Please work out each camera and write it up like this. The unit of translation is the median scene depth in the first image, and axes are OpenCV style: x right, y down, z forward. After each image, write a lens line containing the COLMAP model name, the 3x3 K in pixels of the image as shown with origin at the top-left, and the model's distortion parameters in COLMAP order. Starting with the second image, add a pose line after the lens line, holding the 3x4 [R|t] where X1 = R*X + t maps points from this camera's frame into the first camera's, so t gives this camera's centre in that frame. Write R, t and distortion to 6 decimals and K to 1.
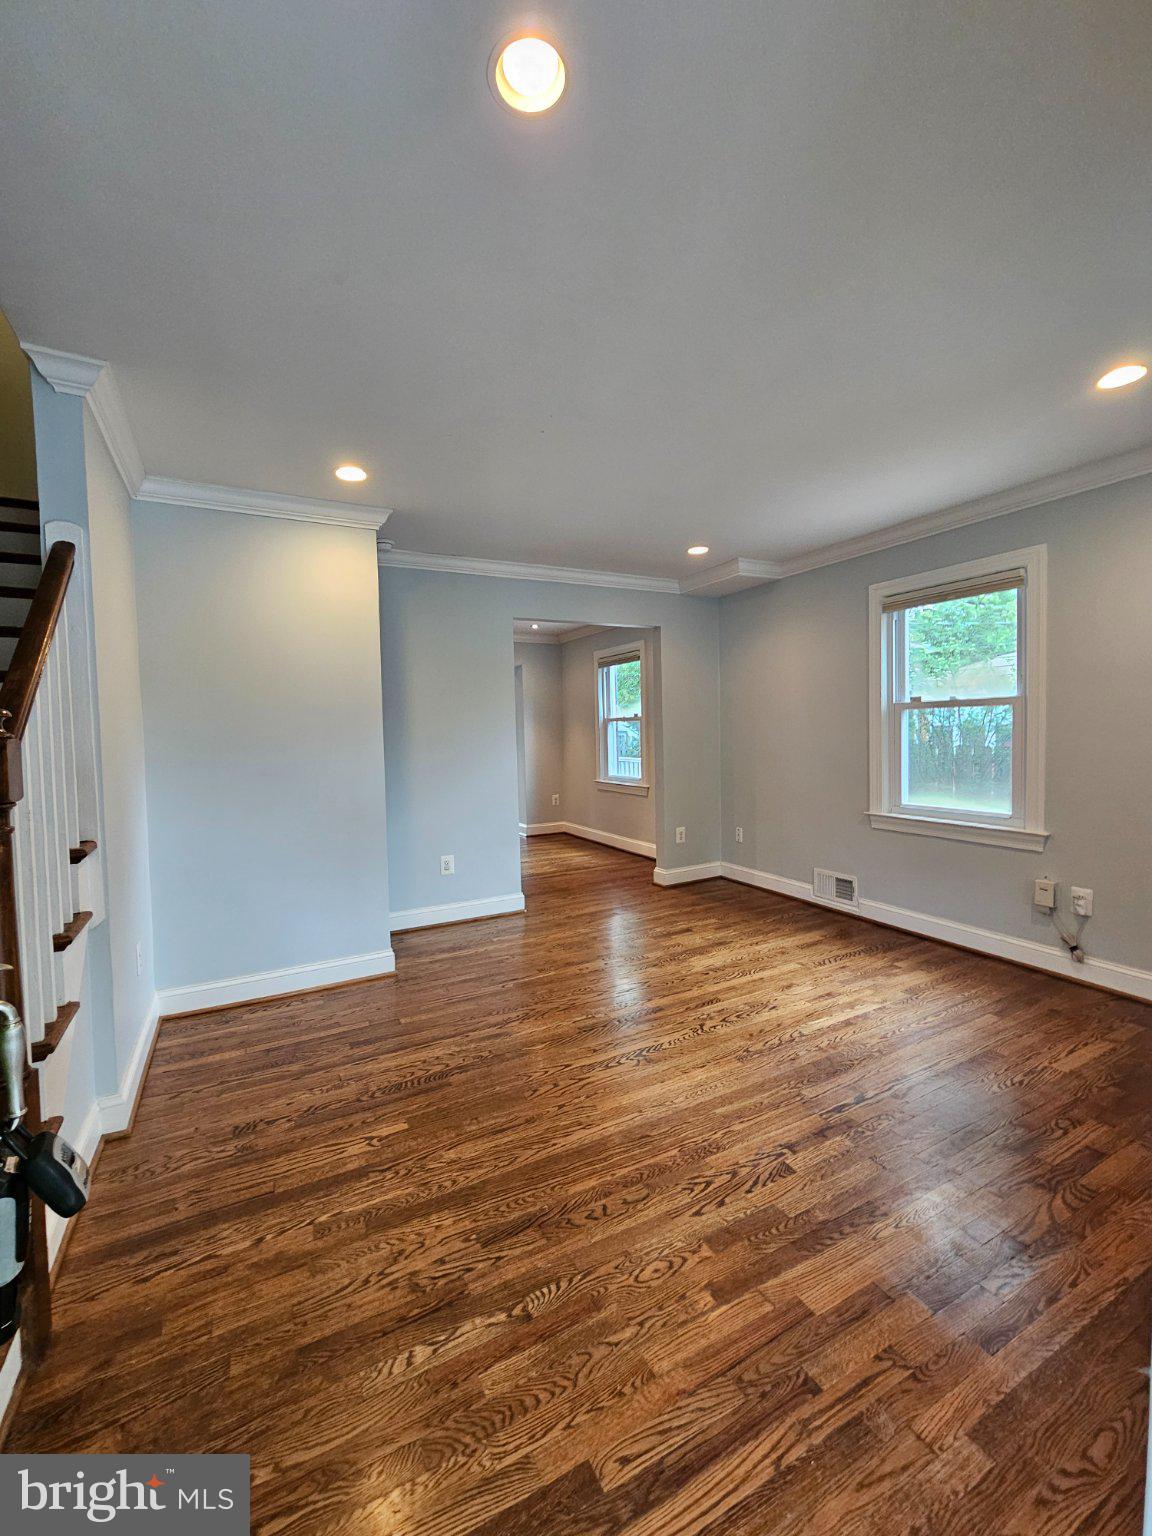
lens RADIAL K [[627.3, 0, 569.0], [0, 627.3, 759.6], [0, 0, 1]] dist [0.000439, -0.004510]
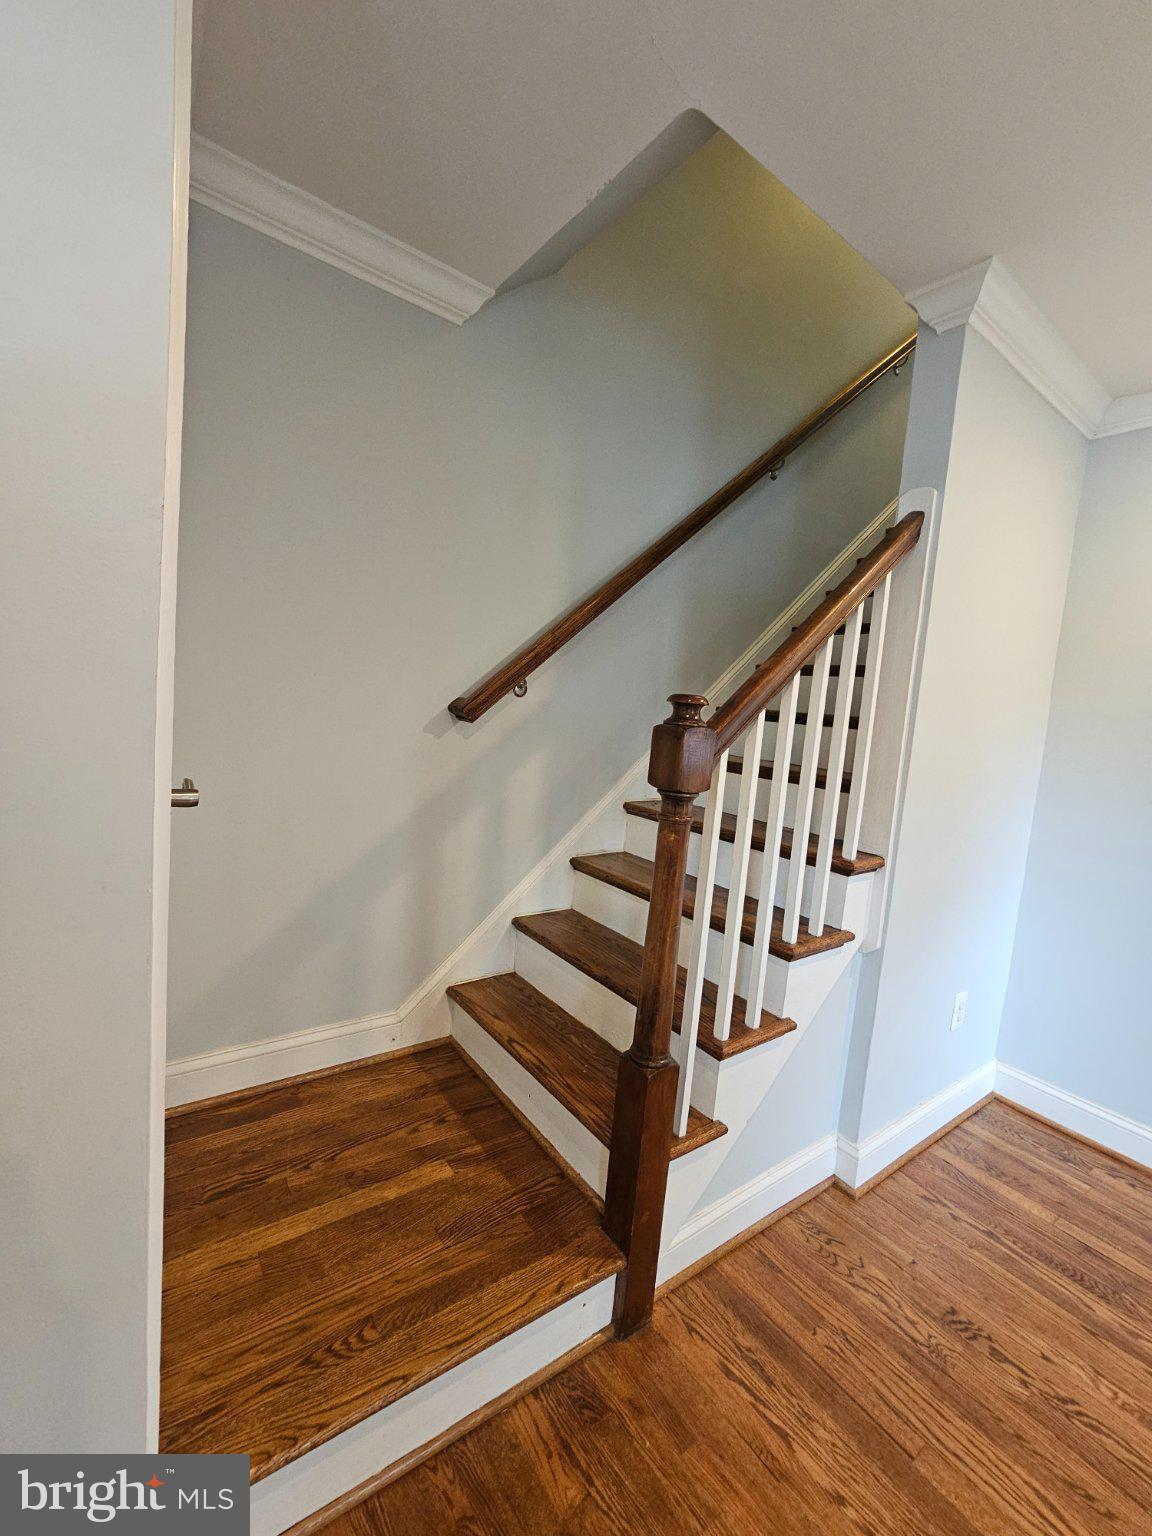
lens RADIAL K [[627.3, 0, 569.0], [0, 627.3, 759.6], [0, 0, 1]] dist [0.000439, -0.004510]
pose [[0.142241, 0.123401, -0.982110, 0.015752], [-0.134391, 0.985418, 0.104353, -0.035828], [0.980666, 0.117143, 0.156751, 0.422494]]
